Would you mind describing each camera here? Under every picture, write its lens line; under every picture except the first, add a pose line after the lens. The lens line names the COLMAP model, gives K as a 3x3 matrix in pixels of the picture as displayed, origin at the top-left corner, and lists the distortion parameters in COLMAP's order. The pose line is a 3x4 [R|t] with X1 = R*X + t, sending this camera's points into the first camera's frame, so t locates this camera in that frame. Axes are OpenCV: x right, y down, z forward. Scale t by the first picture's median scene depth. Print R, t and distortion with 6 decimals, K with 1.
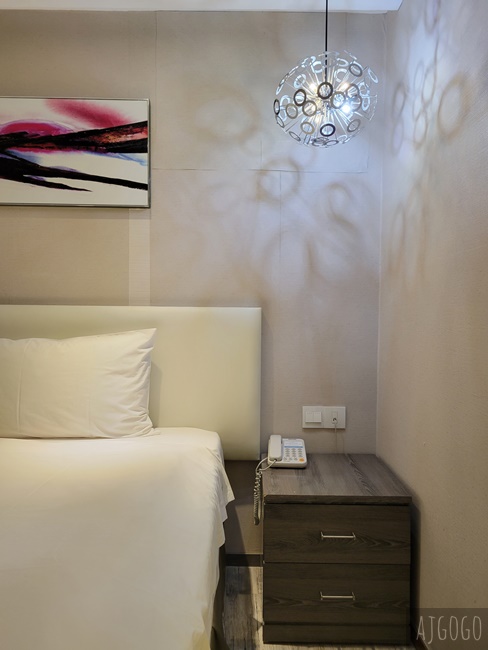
lens RADIAL K [[491.7, 0, 248.0], [0, 491.7, 328.6], [0, 0, 1]] dist [0.049190, -0.042464]
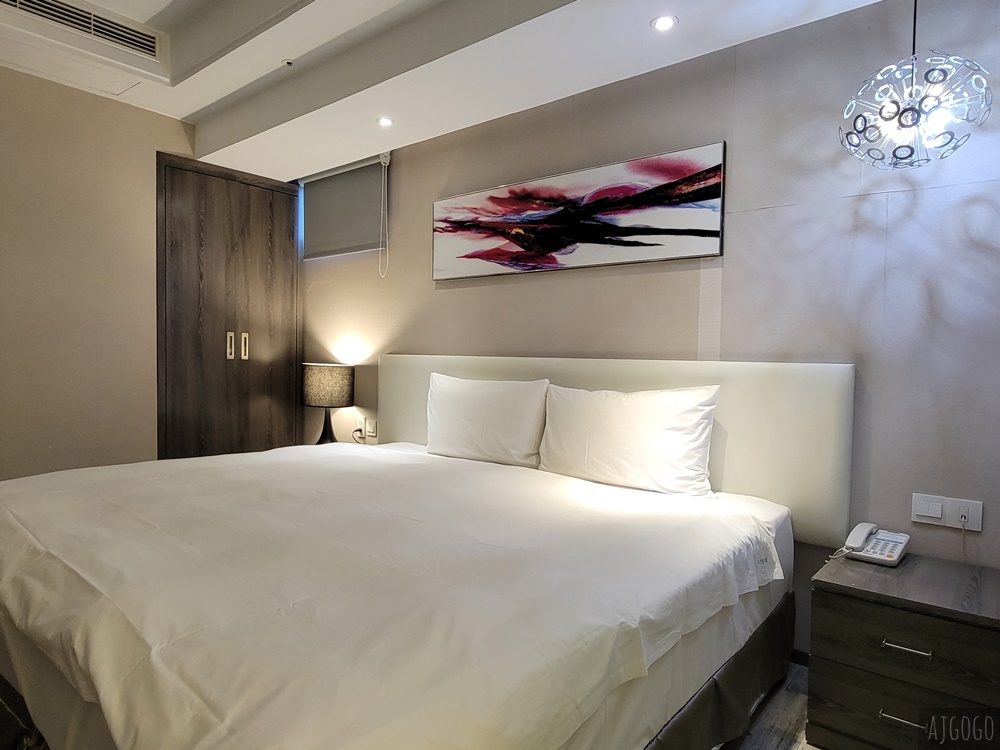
lens RADIAL K [[620.1, 0, 495.5], [0, 620.1, 381.7], [0, 0, 1]] dist [-0.006891, -0.000001]
pose [[0.762786, 0.030583, -0.645927, 0.238619], [-0.030369, 0.999473, 0.011459, -0.007442], [0.645937, 0.010876, 0.763313, -0.164170]]
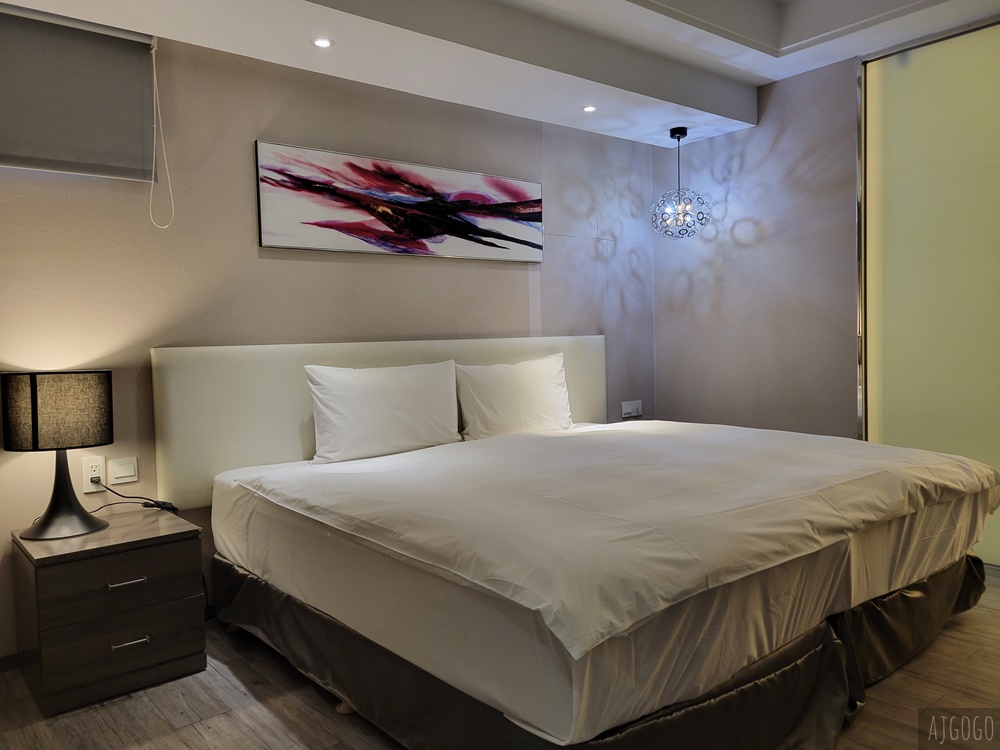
lens RADIAL K [[756.5, 0, 501.7], [0, 756.5, 374.6], [0, 0, 1]] dist [0.049190, -0.042464]
pose [[0.771173, -0.063797, 0.633421, -1.611900], [0.056510, 0.997898, 0.031706, -0.015085], [-0.634112, 0.011343, 0.773158, -0.512140]]
